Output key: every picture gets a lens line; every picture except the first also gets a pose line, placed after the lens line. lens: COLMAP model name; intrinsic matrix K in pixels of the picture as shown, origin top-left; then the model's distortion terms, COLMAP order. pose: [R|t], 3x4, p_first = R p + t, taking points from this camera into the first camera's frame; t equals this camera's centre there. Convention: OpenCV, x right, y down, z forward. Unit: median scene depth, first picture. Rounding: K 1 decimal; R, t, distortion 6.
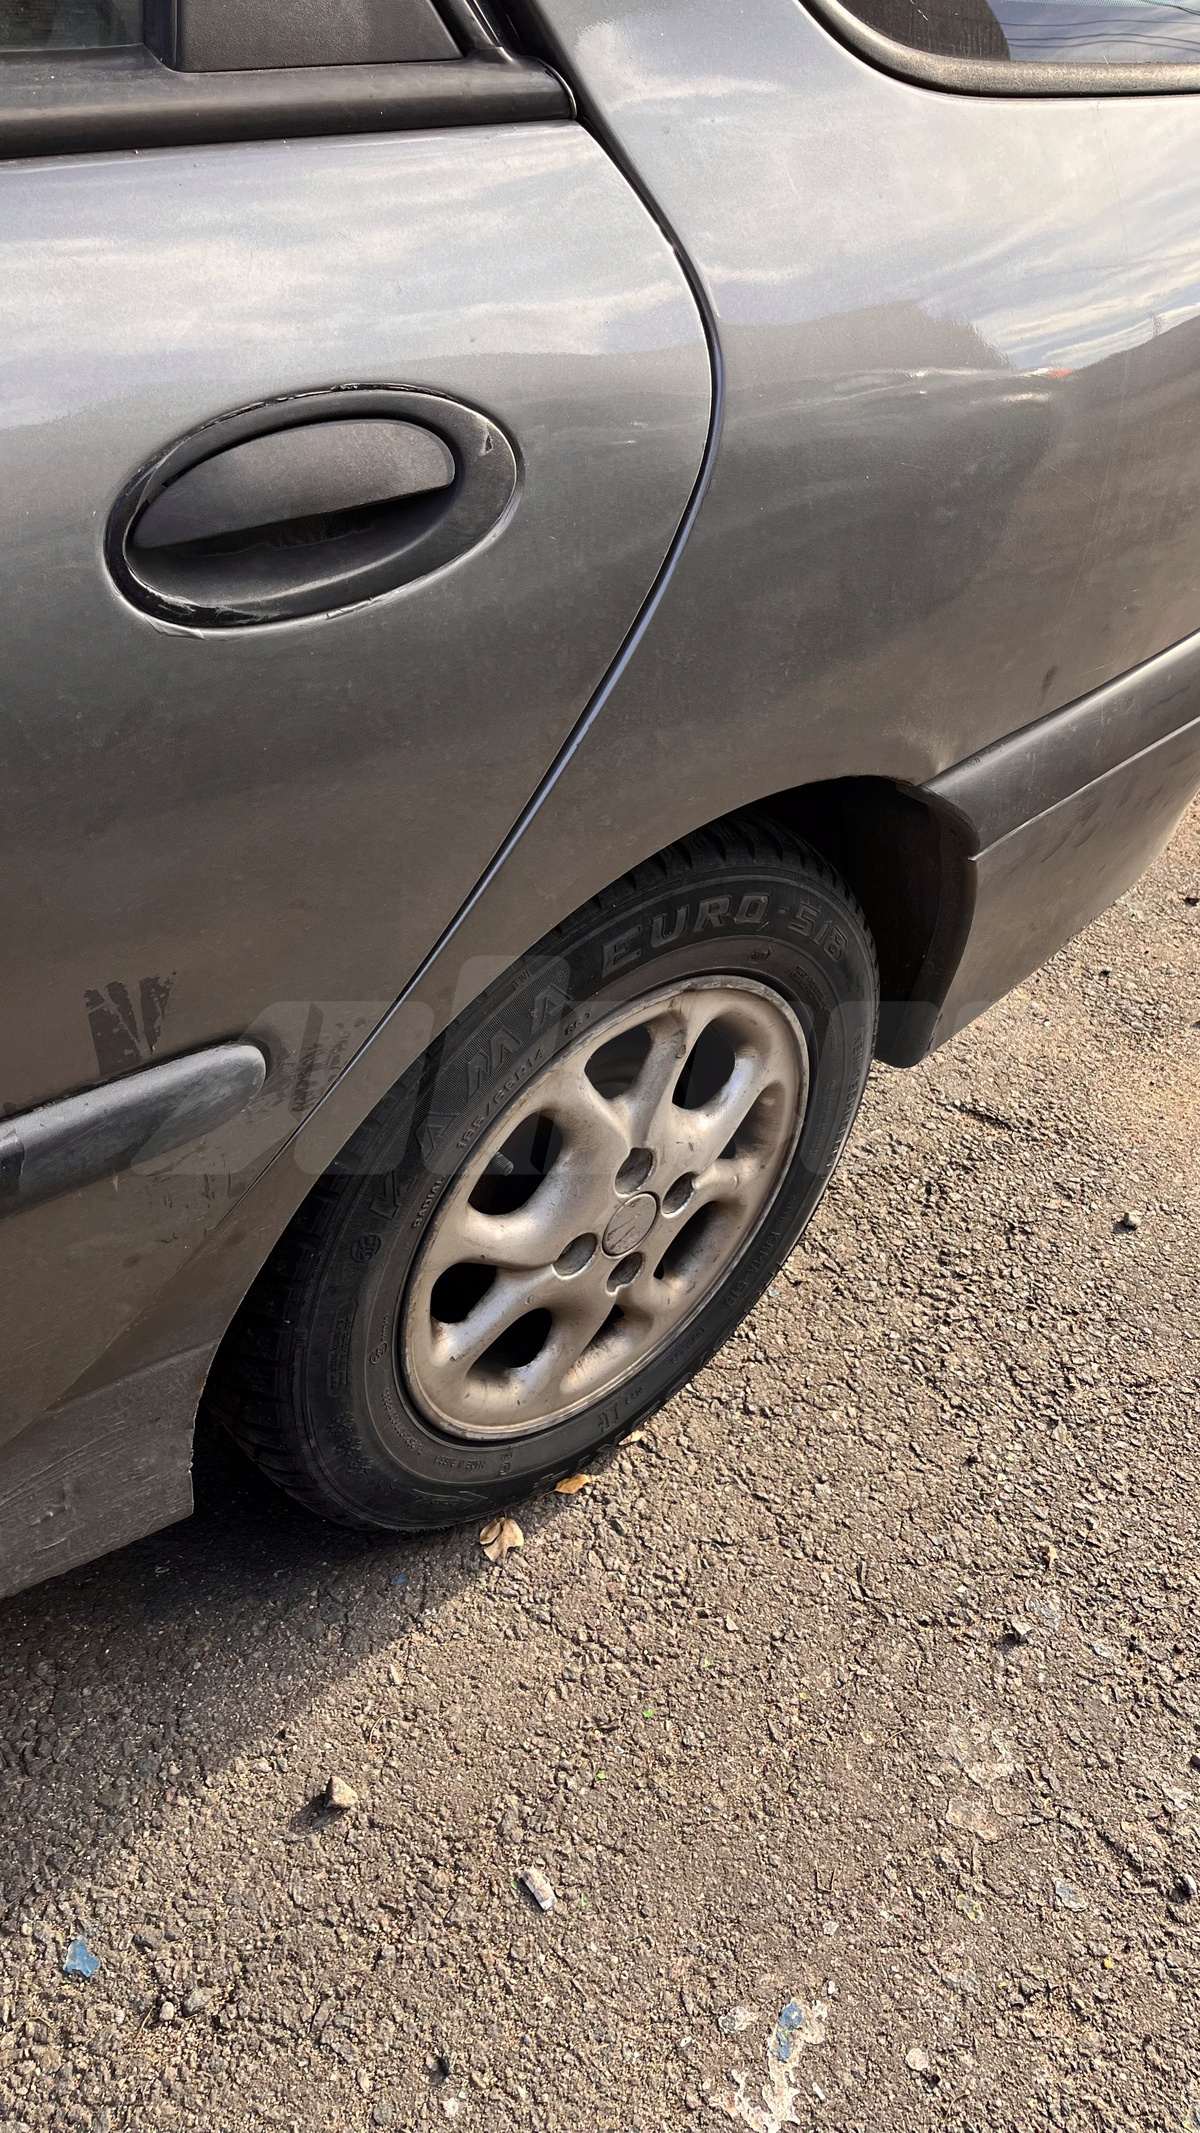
lens RADIAL K [[1642.5, 0, 593.9], [0, 1642.5, 1068.5], [0, 0, 1]] dist [0.062086, -0.087158]
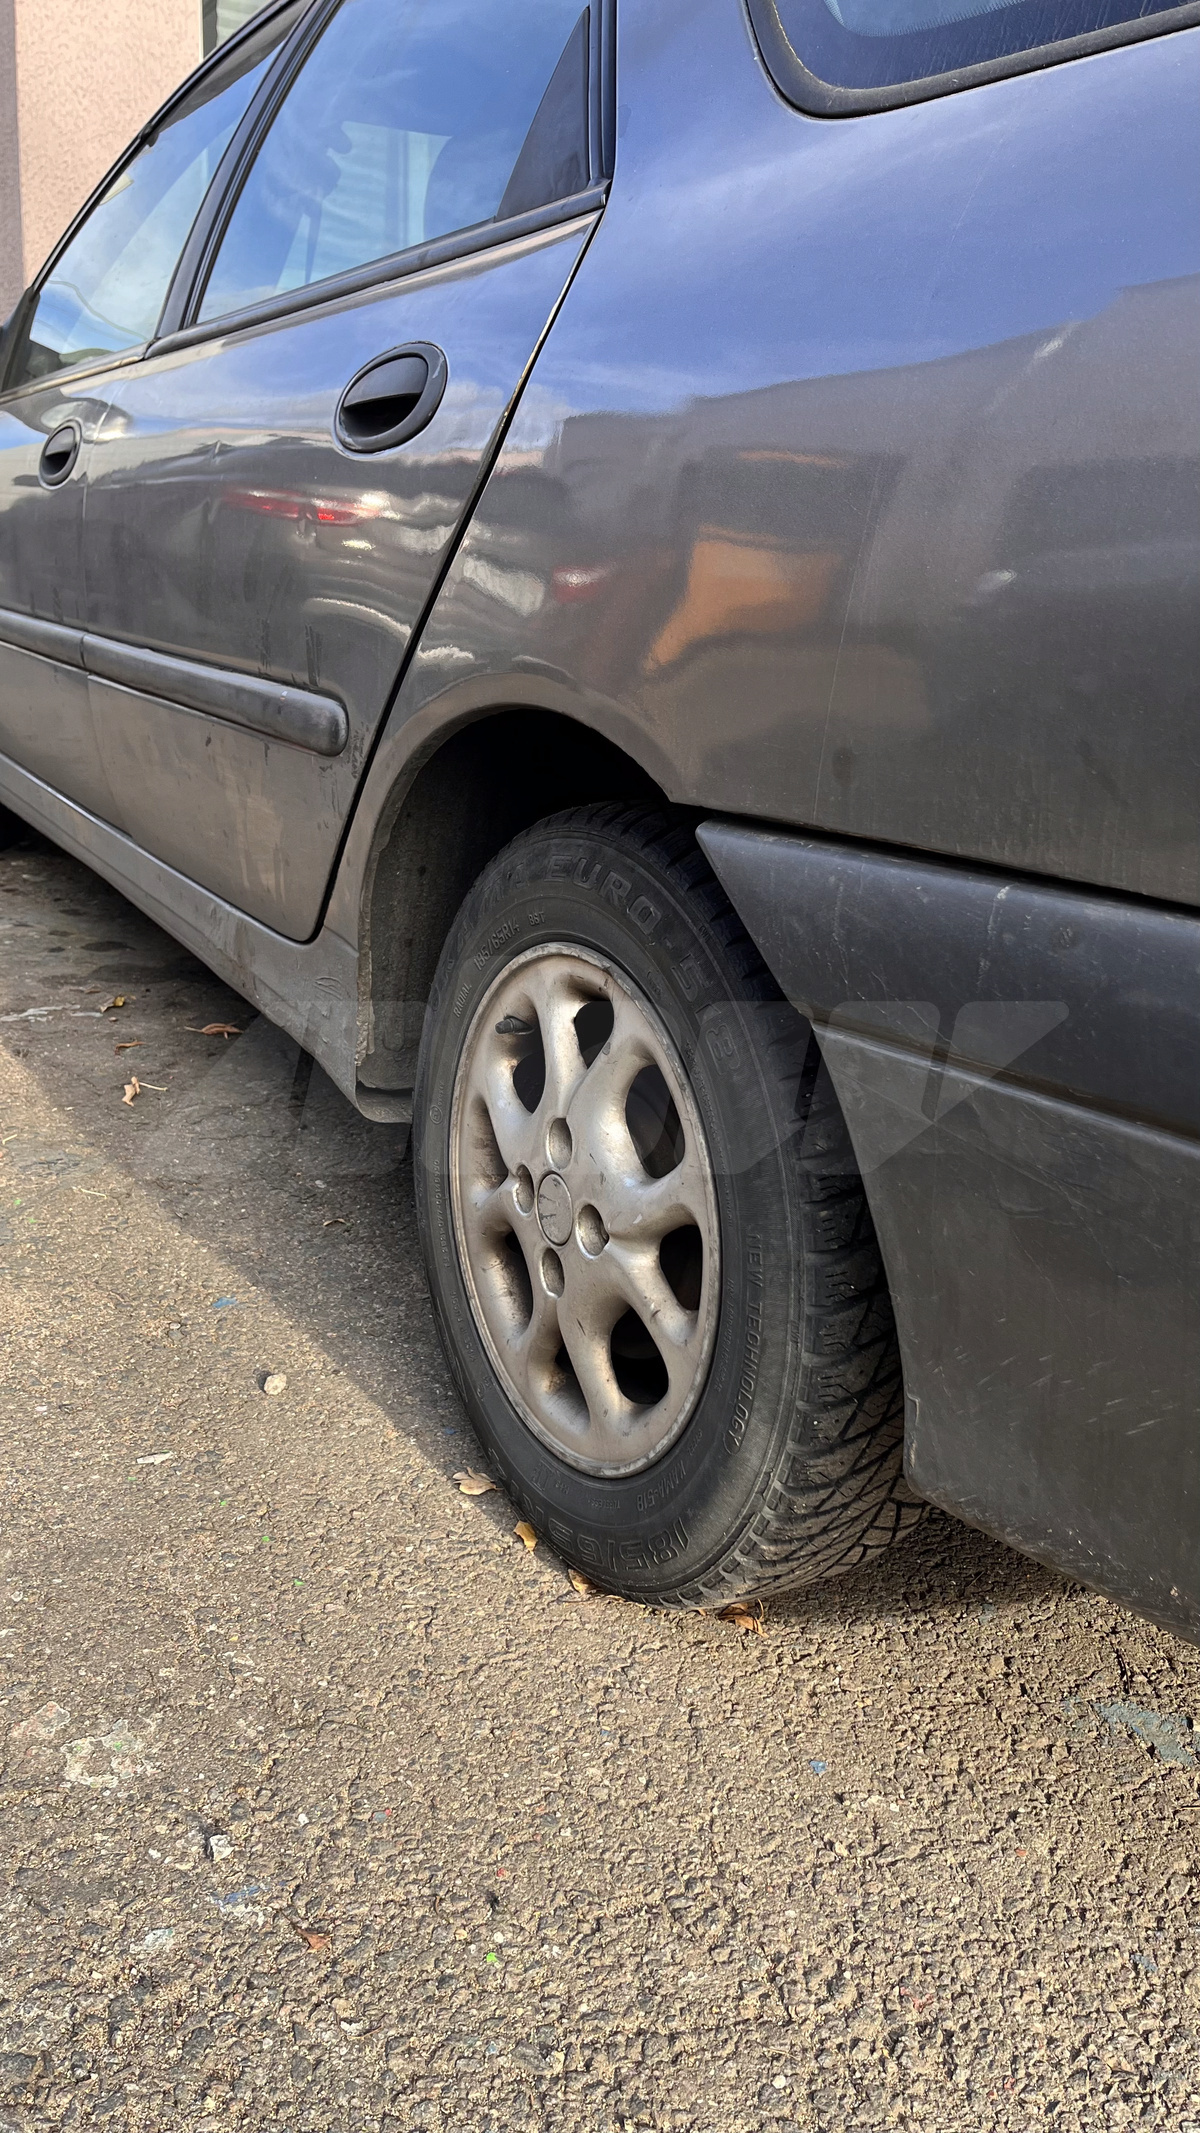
lens RADIAL K [[1642.5, 0, 593.9], [0, 1642.5, 1068.5], [0, 0, 1]] dist [0.062086, -0.087158]
pose [[-0.209186, 0.144407, -0.967154, 0.971034], [-0.644426, 0.723533, 0.247415, -0.234035], [0.735497, 0.675016, -0.058294, 0.995340]]
